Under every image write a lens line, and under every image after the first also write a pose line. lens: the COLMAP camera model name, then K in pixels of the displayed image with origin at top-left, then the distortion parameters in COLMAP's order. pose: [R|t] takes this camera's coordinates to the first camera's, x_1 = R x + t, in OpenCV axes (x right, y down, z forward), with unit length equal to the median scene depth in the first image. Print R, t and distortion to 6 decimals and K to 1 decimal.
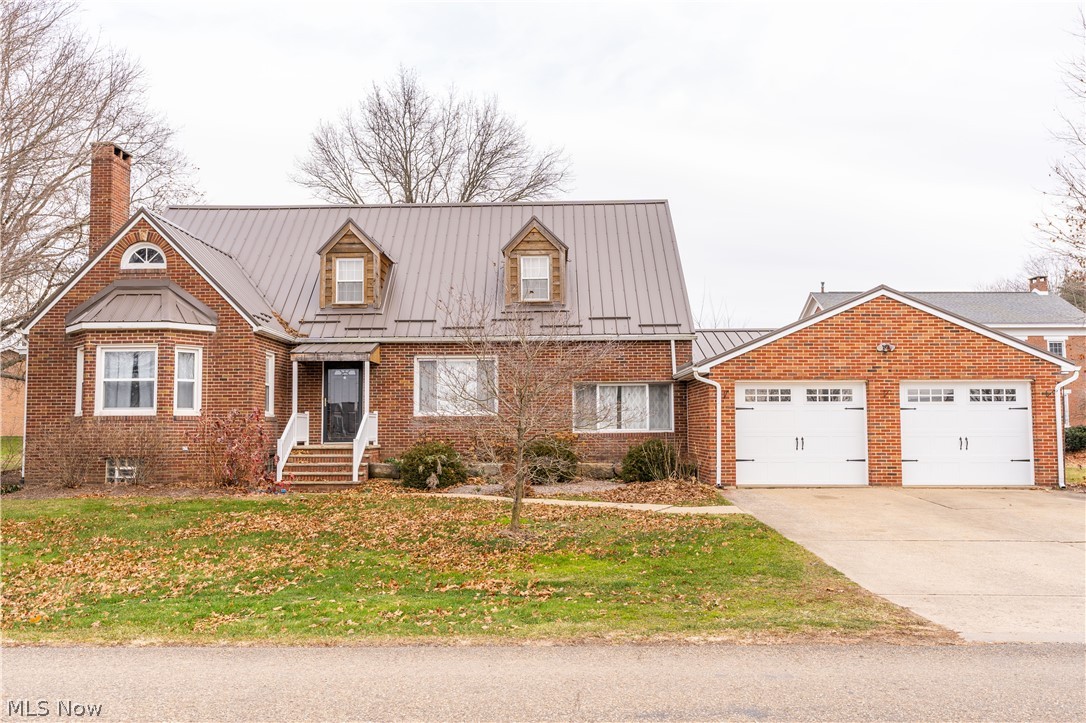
lens RADIAL K [[877.3, 0, 543.8], [0, 877.3, 372.9], [0, 0, 1]] dist [0.002938, 0.006838]
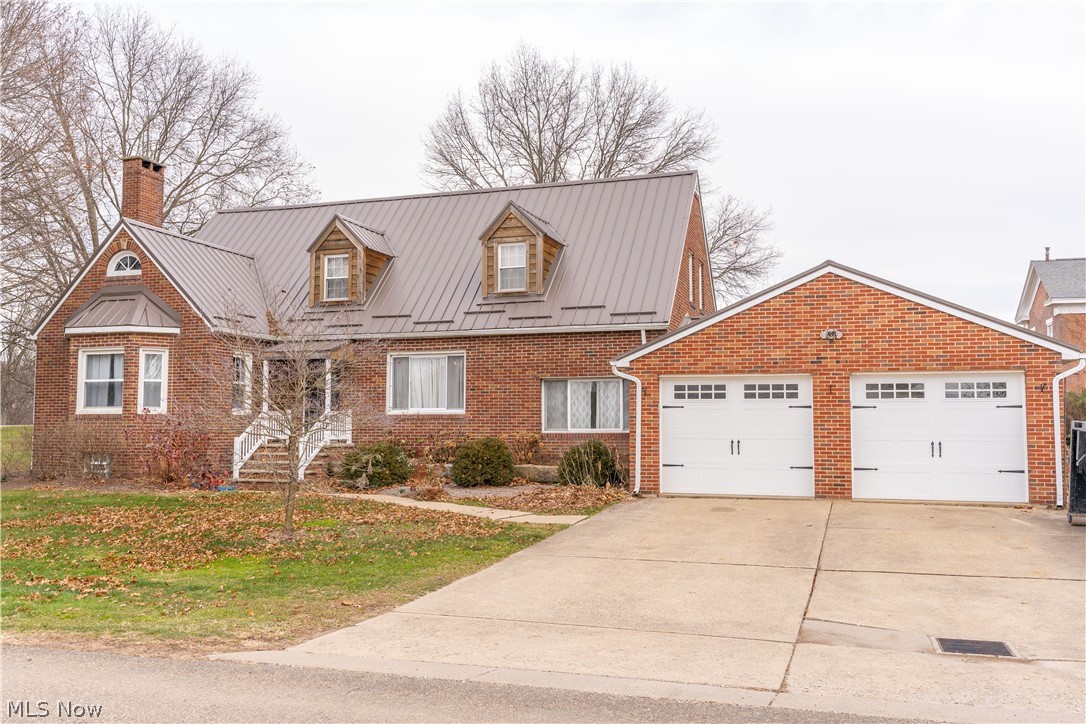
lens RADIAL K [[963.7, 0, 543.1], [0, 963.7, 350.9], [0, 0, 1]] dist [0.010308, 0.006314]
pose [[0.956937, -0.017969, -0.289740, 0.370306], [0.014826, 0.999805, -0.013042, -0.004913], [0.289918, 0.008185, 0.957016, 0.028787]]
